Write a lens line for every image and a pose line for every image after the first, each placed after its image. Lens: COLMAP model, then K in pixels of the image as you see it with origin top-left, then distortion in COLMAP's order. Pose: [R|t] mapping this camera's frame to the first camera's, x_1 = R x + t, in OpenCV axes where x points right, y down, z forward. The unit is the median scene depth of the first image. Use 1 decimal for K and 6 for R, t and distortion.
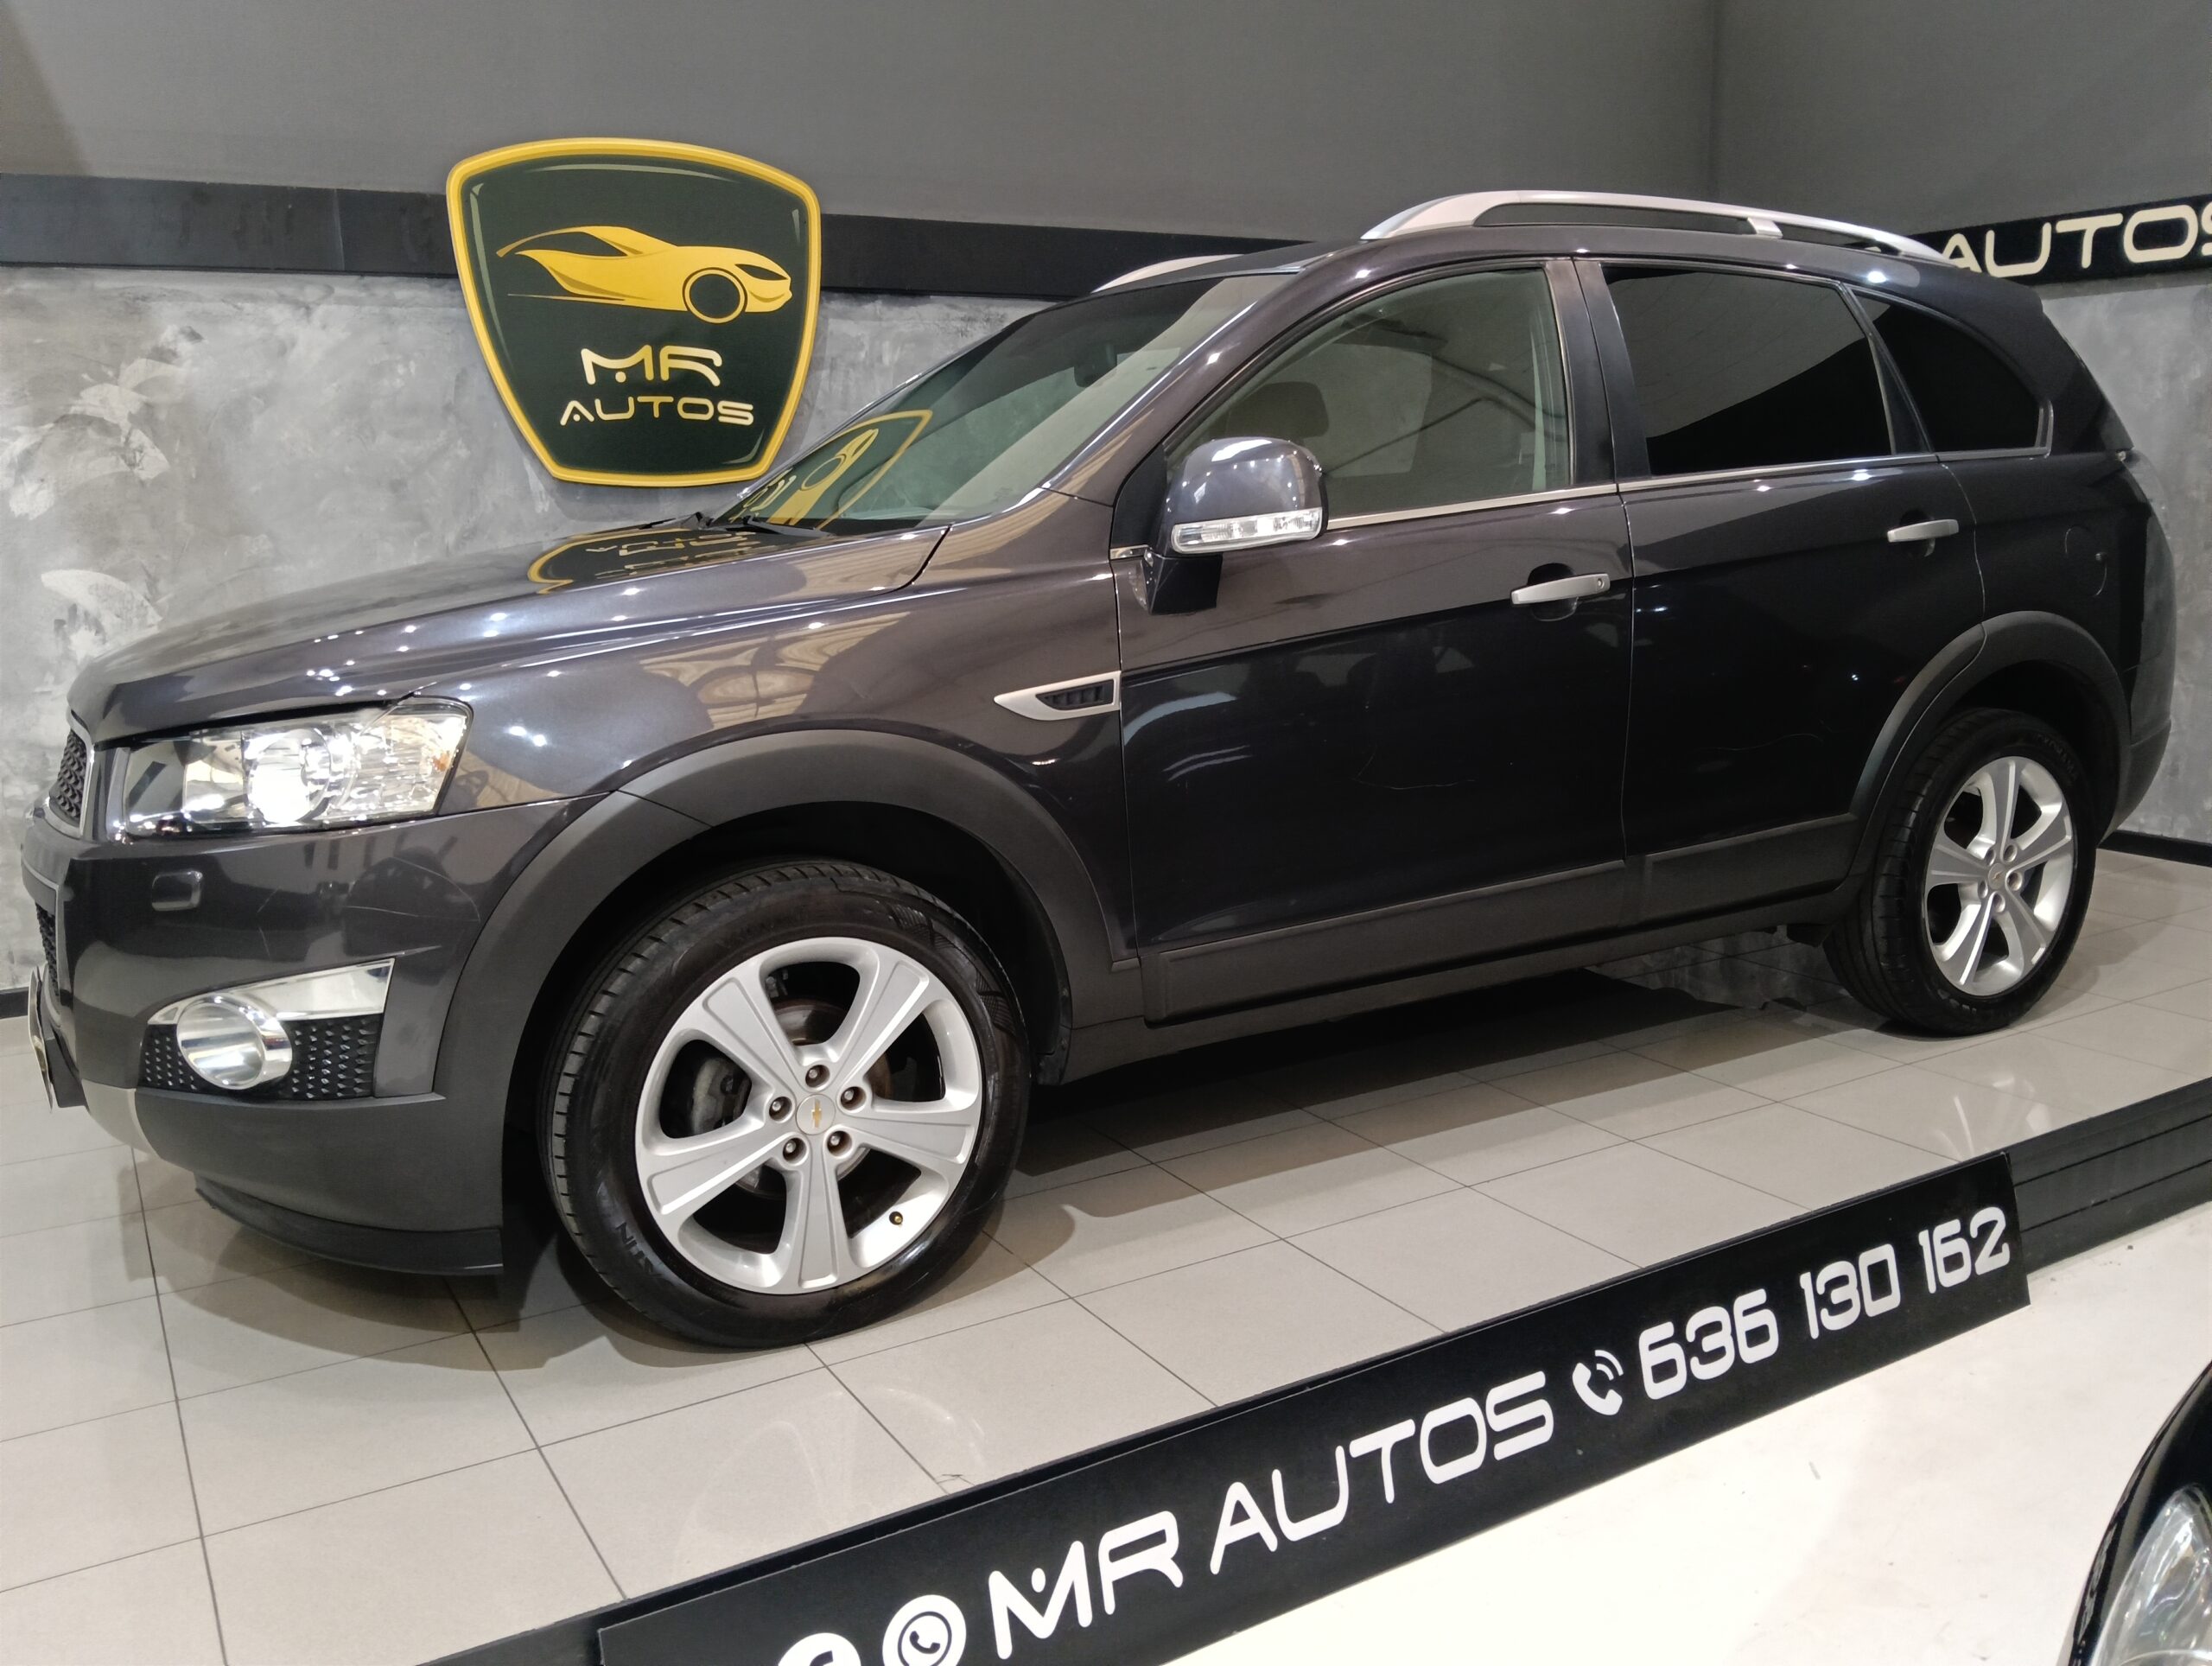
lens RADIAL K [[1801.6, 0, 1106.0], [0, 1801.6, 833.0], [0, 0, 1]] dist [0.179092, -0.530809]
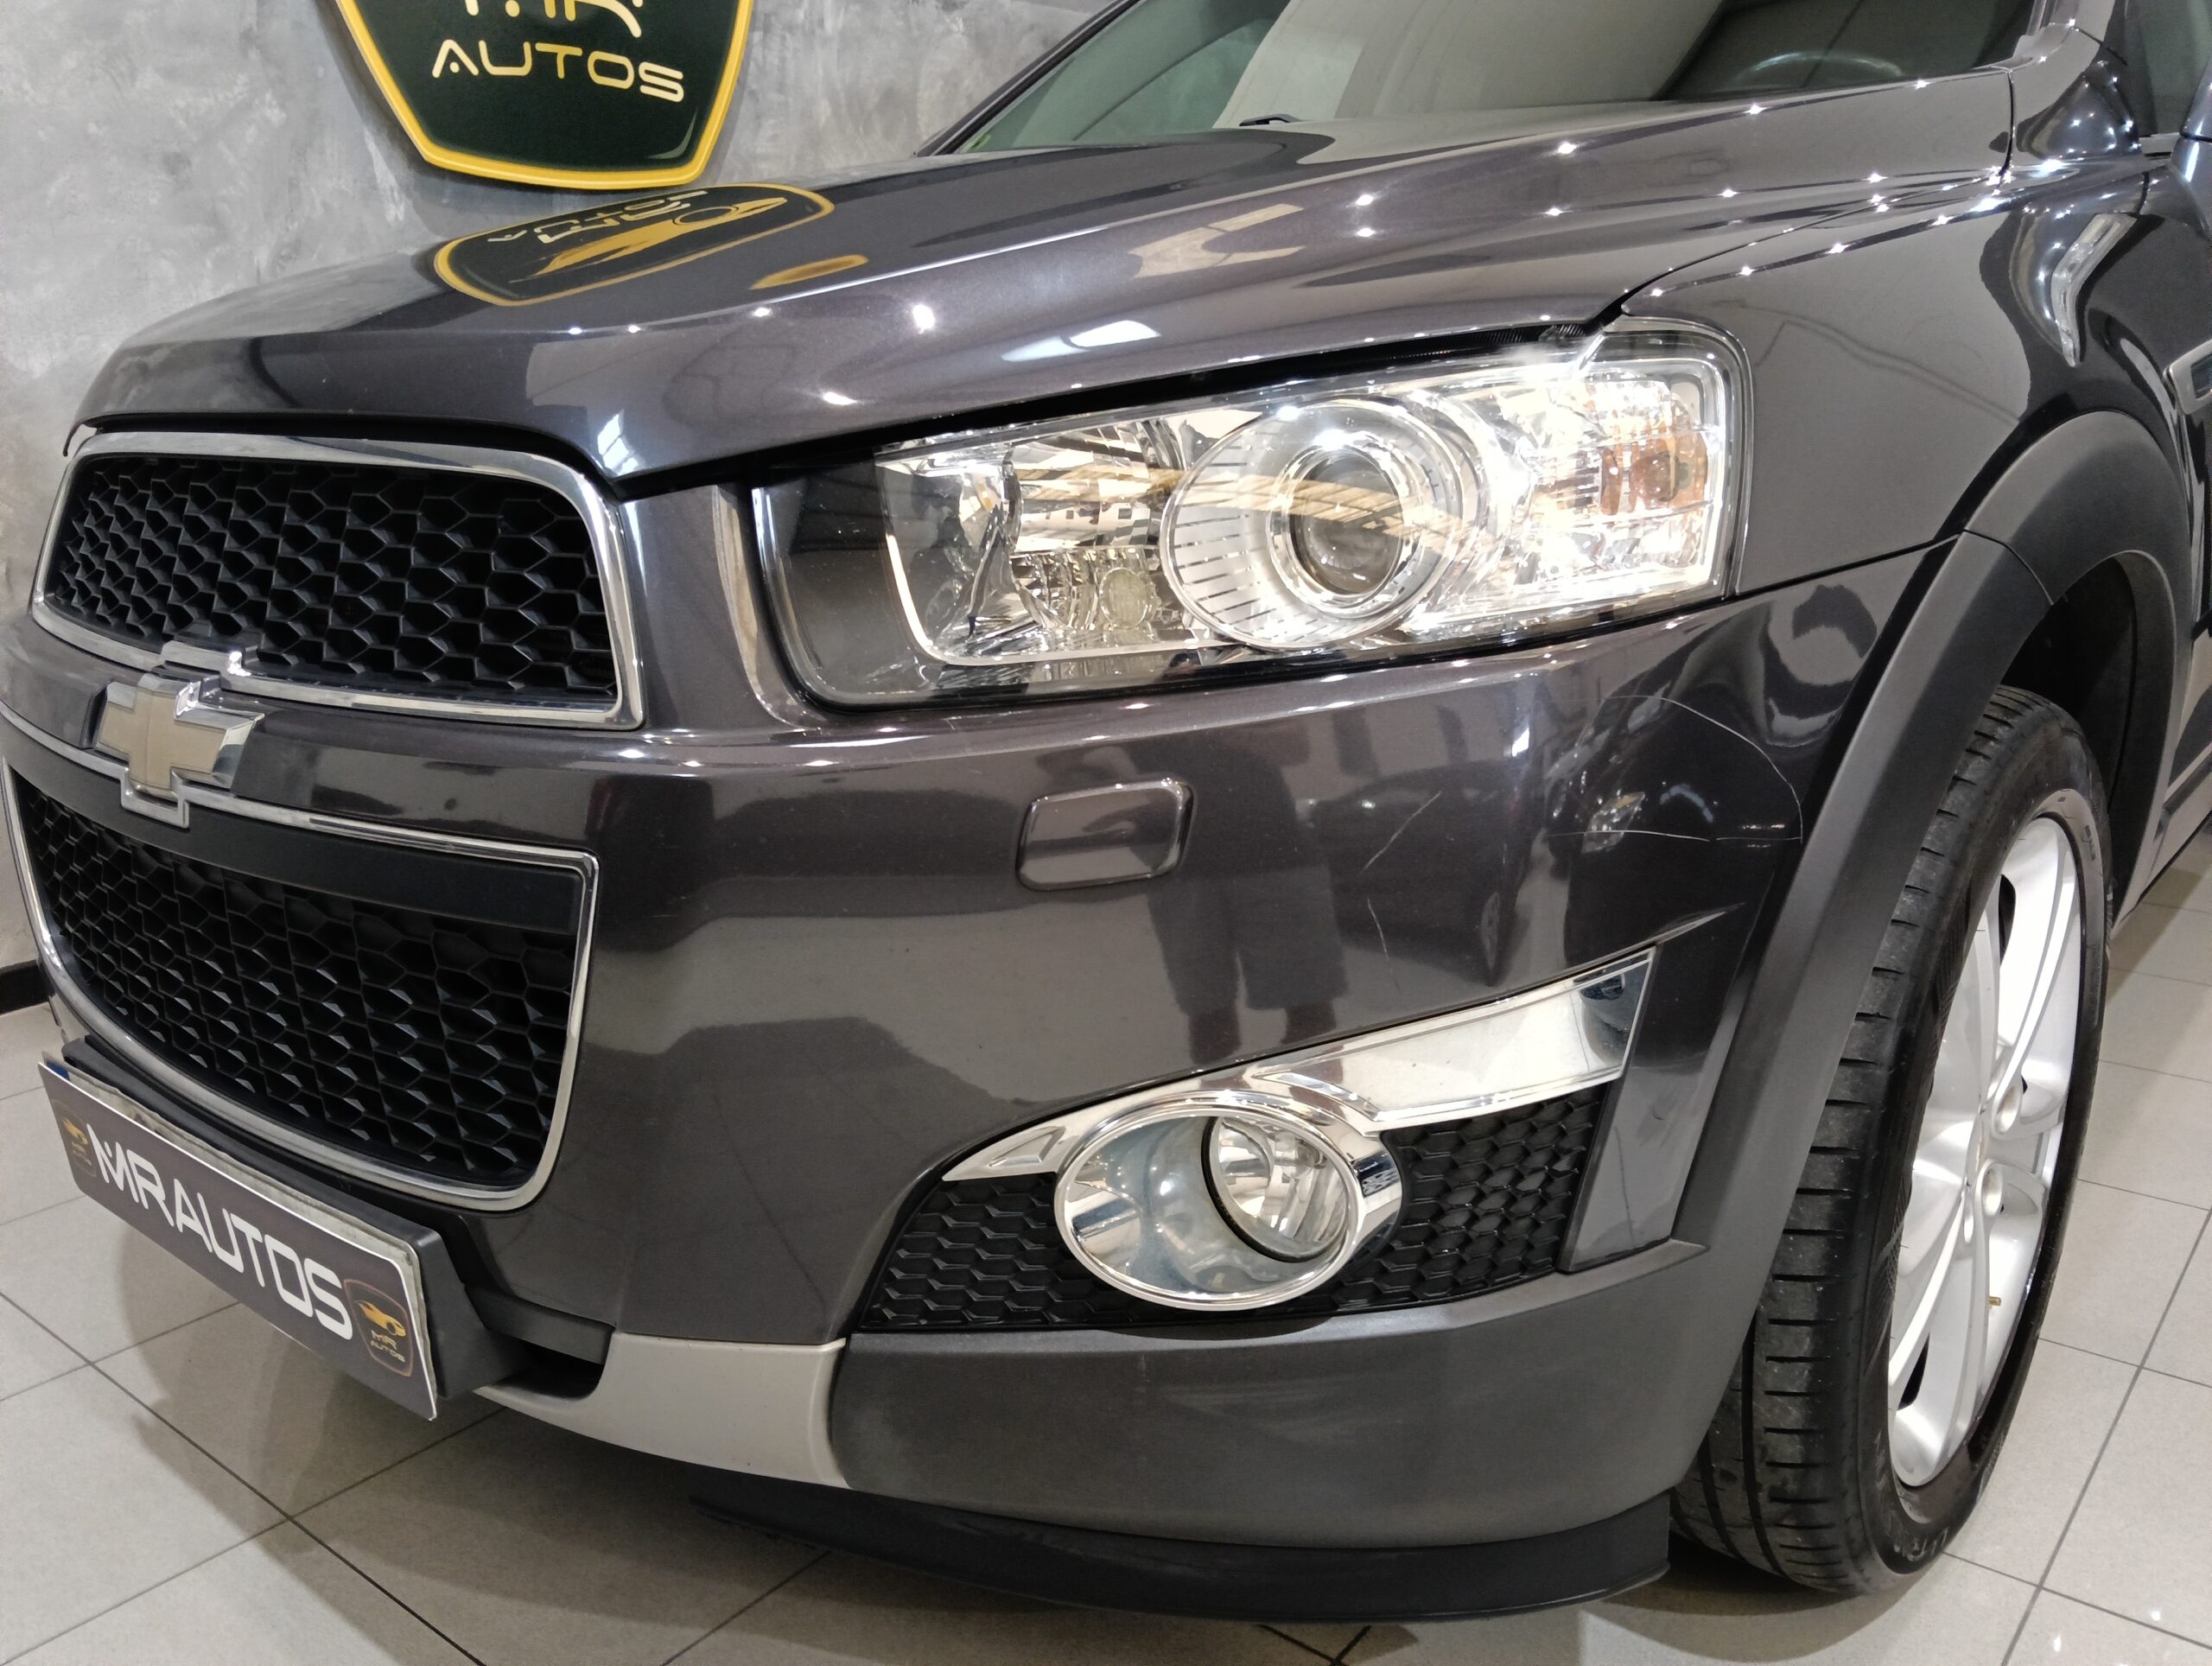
lens RADIAL K [[1733.4, 0, 1106.0], [0, 1733.4, 833.0], [0, 0, 1]] dist [0.028711, -0.056237]
pose [[0.929920, -0.100876, 0.353656, -0.320321], [0.071175, 0.992829, 0.096040, -0.002792], [-0.360808, -0.064138, 0.930432, 0.332578]]
